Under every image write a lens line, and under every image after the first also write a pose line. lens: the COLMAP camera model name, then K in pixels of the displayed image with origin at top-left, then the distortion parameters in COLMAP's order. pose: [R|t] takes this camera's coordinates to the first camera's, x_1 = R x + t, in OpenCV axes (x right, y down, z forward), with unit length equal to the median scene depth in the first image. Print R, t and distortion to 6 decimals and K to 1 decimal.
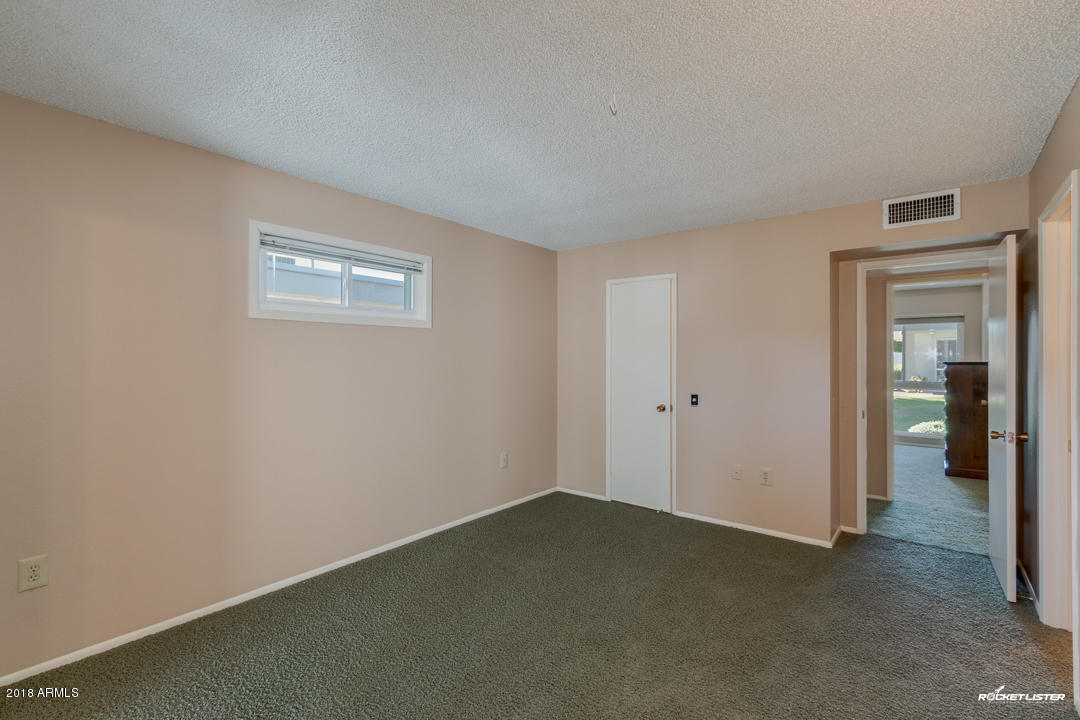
lens RADIAL K [[493.5, 0, 541.0], [0, 493.5, 355.4], [0, 0, 1]] dist [0.002212, -0.000318]
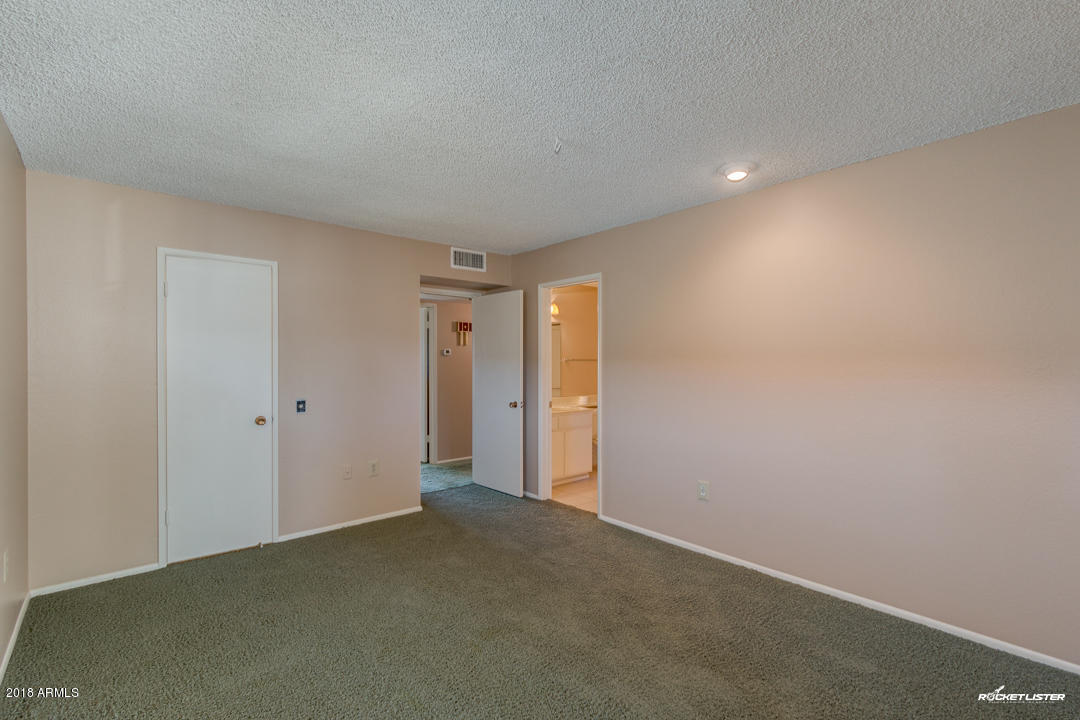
lens RADIAL K [[493.5, 0, 545.7], [0, 493.5, 363.7], [0, 0, 1]] dist [0.002212, -0.000318]
pose [[0.172314, -0.011099, 0.984980, -0.618283], [-0.008482, 0.999883, 0.012751, -0.004913], [-0.985006, -0.010552, 0.172199, 0.488474]]
